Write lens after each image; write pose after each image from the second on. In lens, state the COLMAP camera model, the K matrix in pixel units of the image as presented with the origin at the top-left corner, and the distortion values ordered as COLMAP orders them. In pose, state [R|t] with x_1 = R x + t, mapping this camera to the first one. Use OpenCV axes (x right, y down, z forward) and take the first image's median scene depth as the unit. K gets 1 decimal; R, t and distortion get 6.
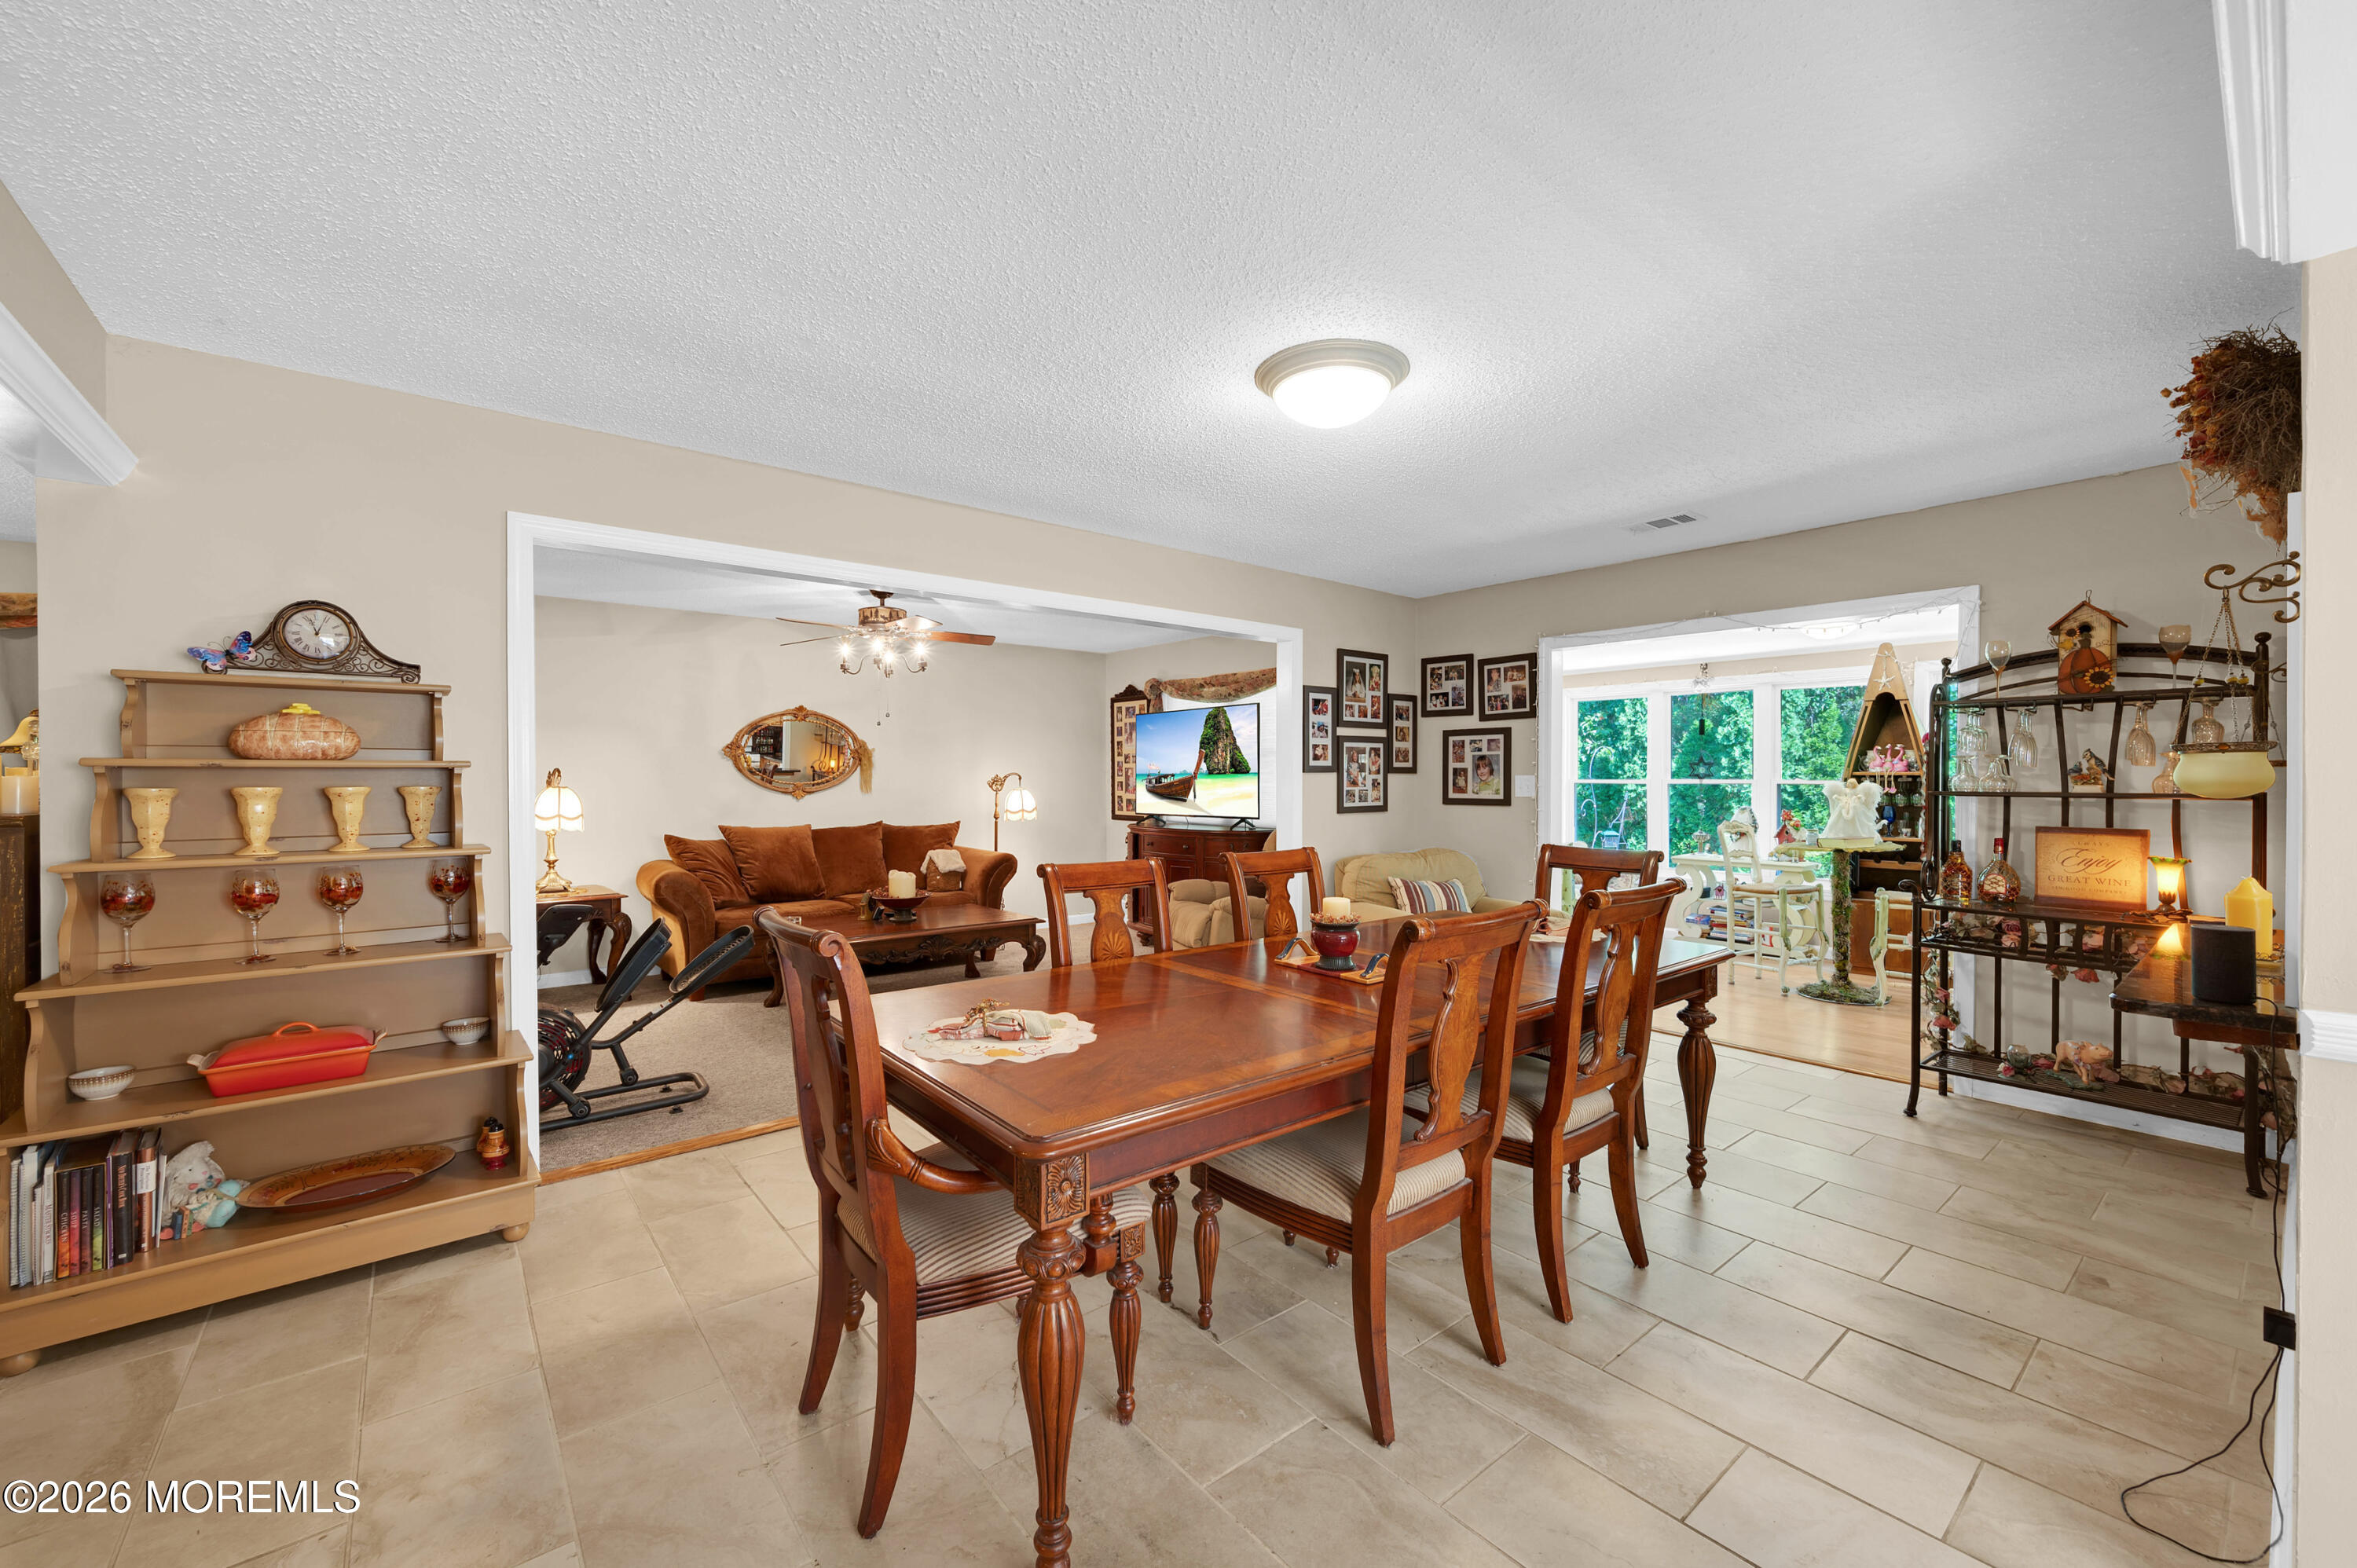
lens RADIAL K [[922.1, 0, 1174.4], [0, 922.1, 790.4], [0, 0, 1]] dist [-0.004441, -0.000393]
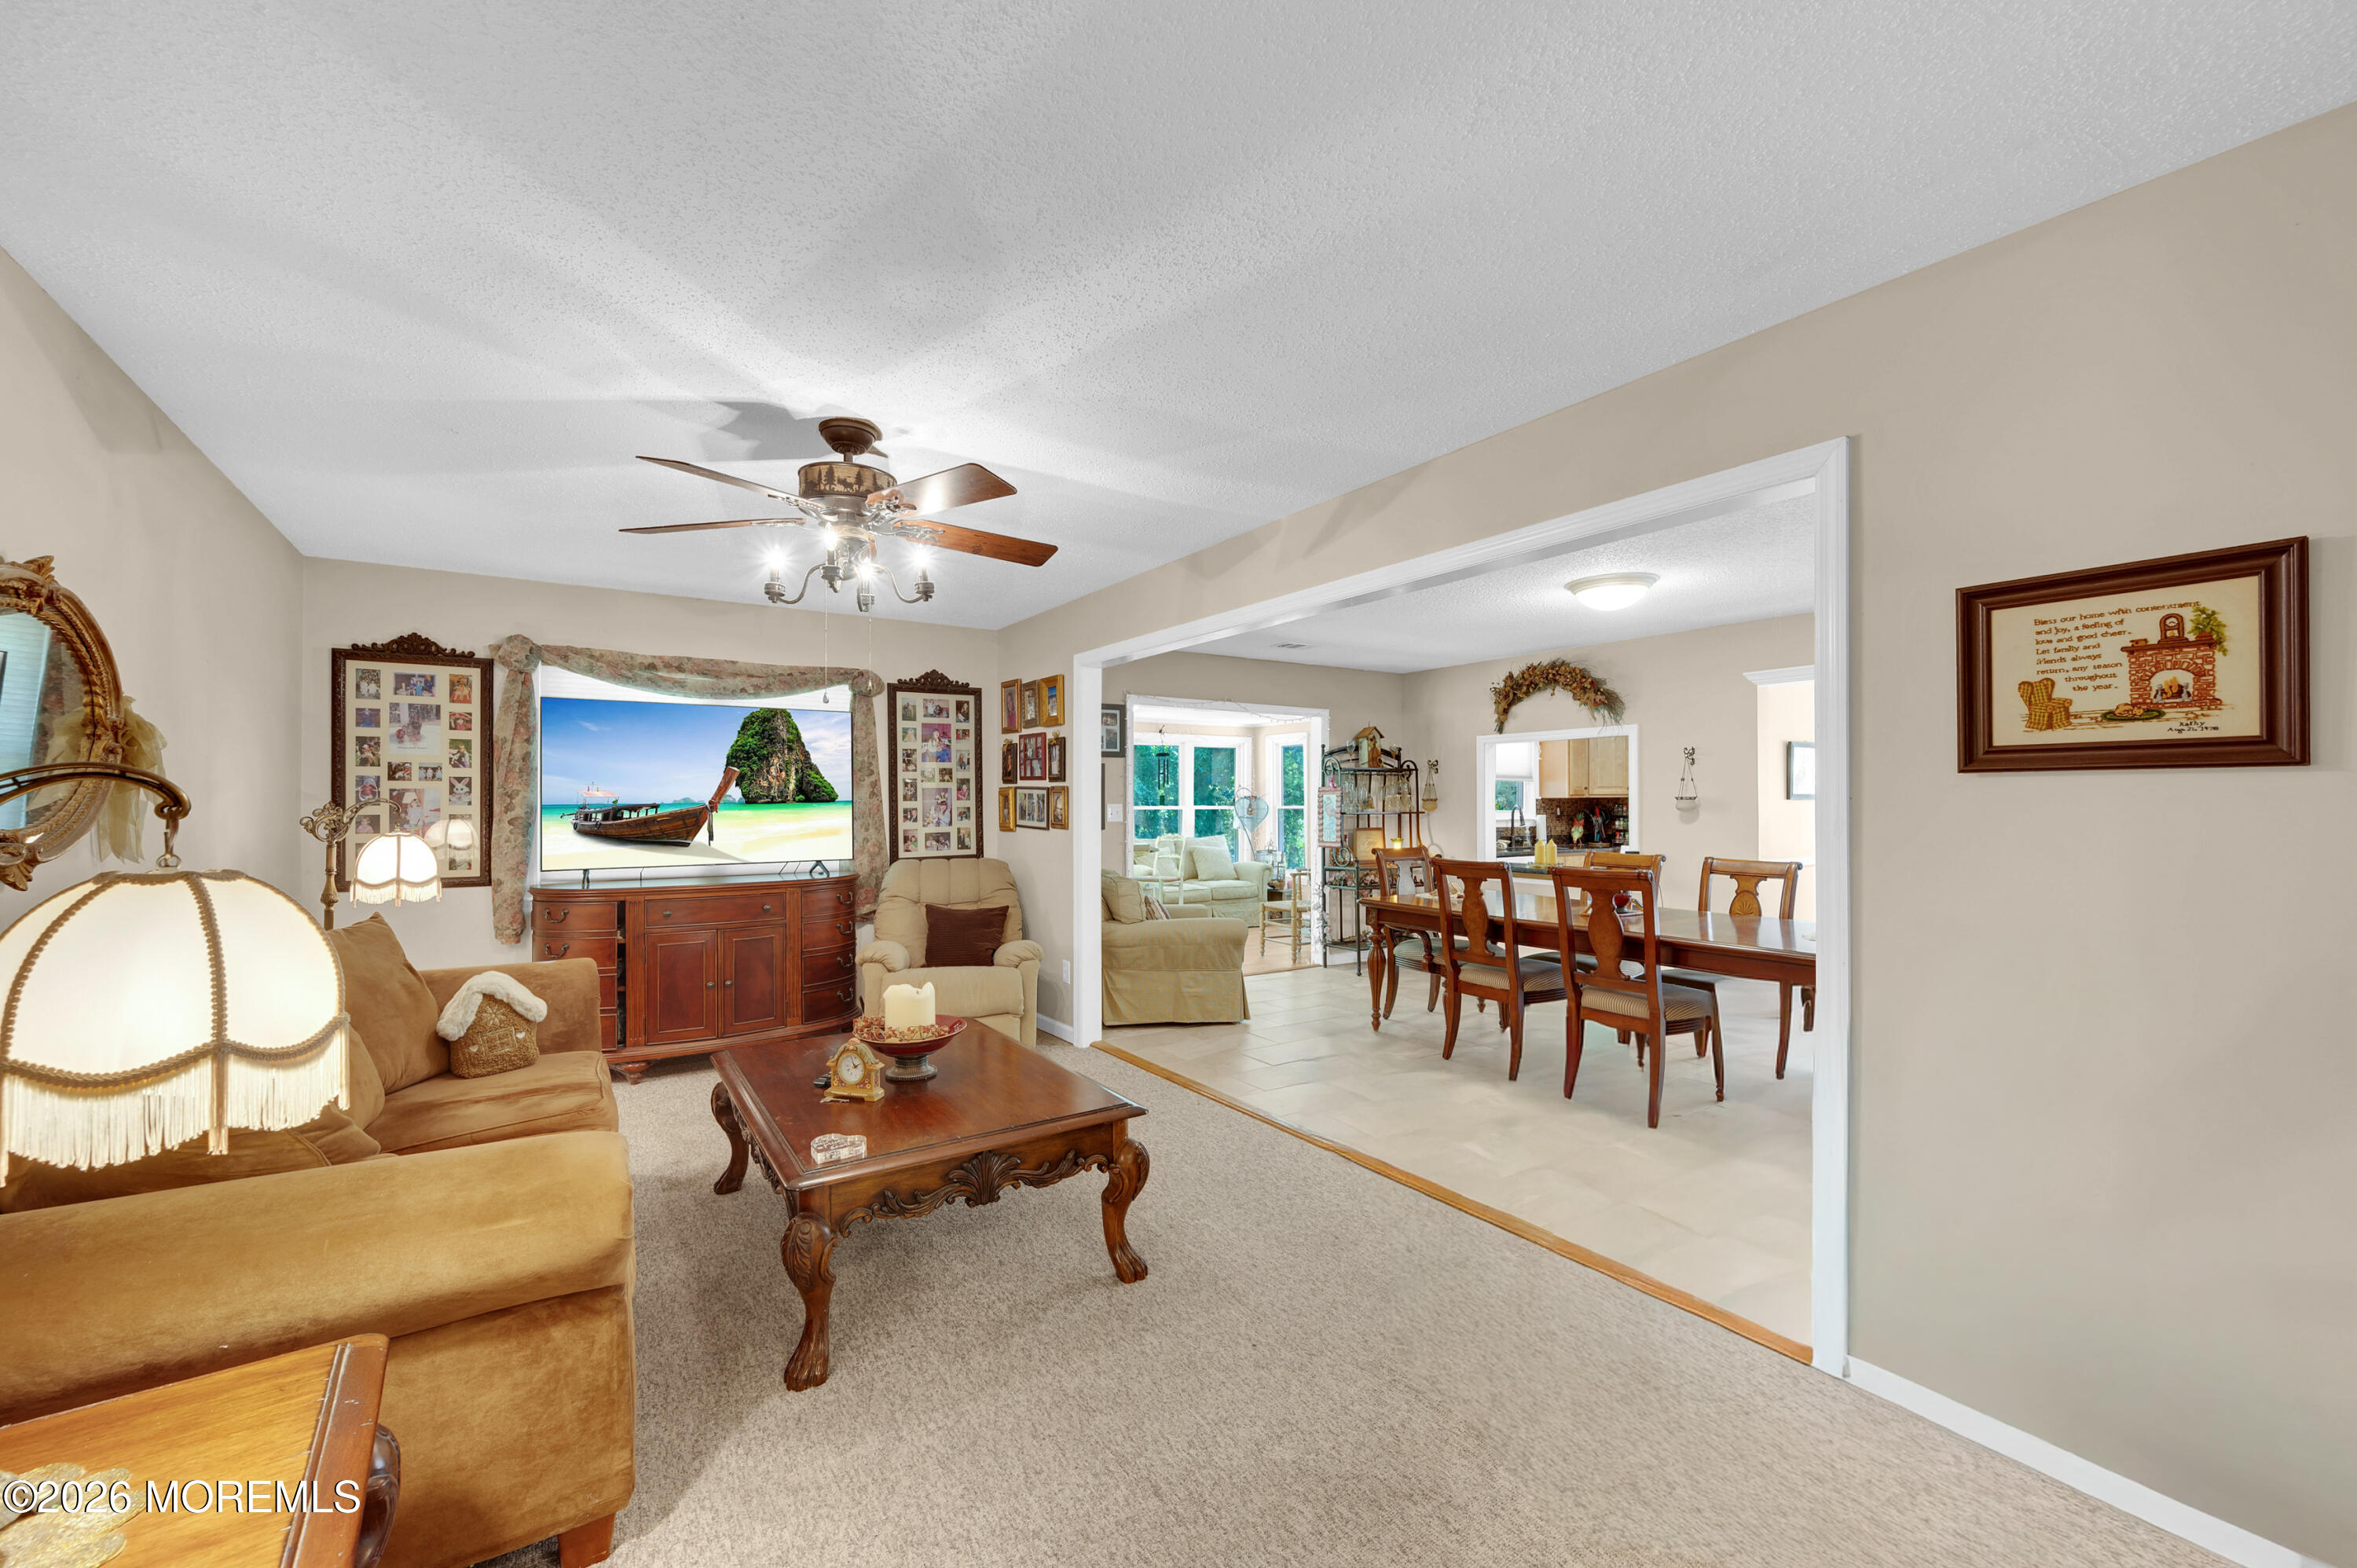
lens RADIAL K [[922.1, 0, 1141.1], [0, 922.1, 815.7], [0, 0, 1]] dist [-0.004441, -0.000393]
pose [[0.117978, -0.013492, 0.992925, -0.691439], [0.014973, 0.999818, 0.011807, -0.012563], [-0.992903, 0.013474, 0.118158, 0.691311]]
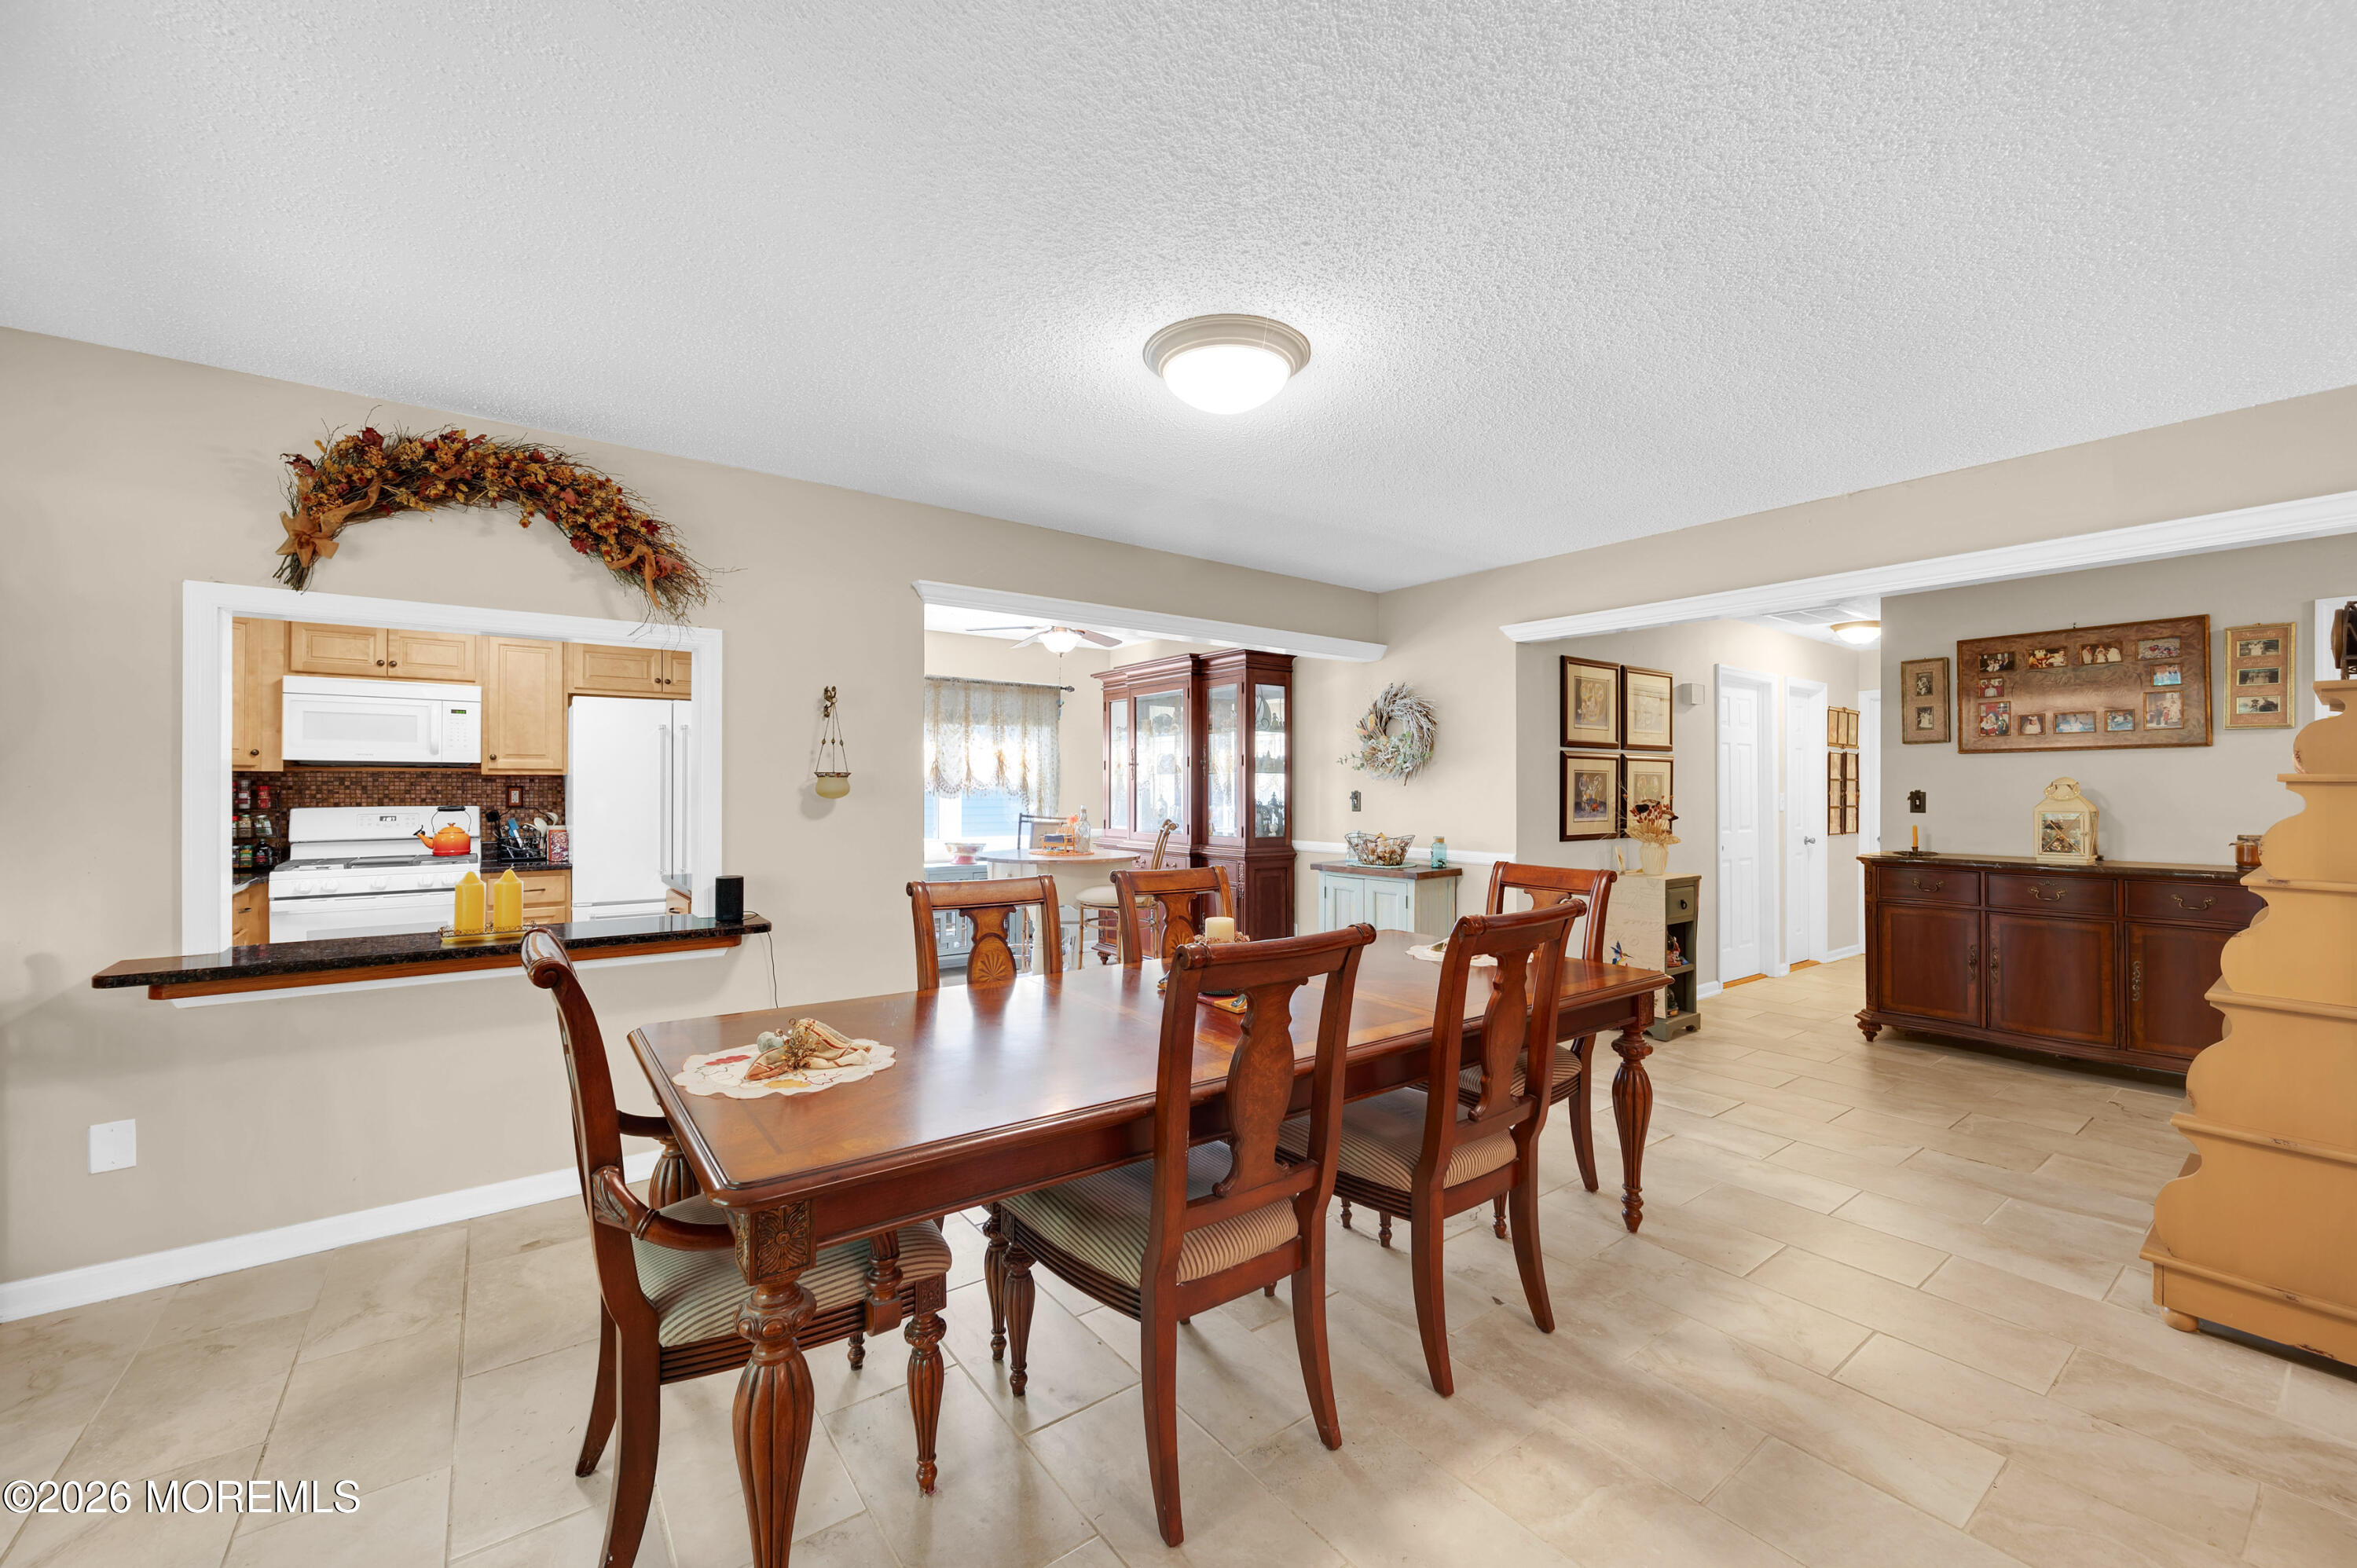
lens RADIAL K [[922.1, 0, 1181.7], [0, 922.1, 788.9], [0, 0, 1]] dist [-0.004441, -0.000393]
pose [[-0.999255, -0.002436, 0.038508, 0.066889], [-0.001869, 0.999889, 0.014765, -0.011371], [-0.038539, 0.014682, -0.999149, 0.778592]]
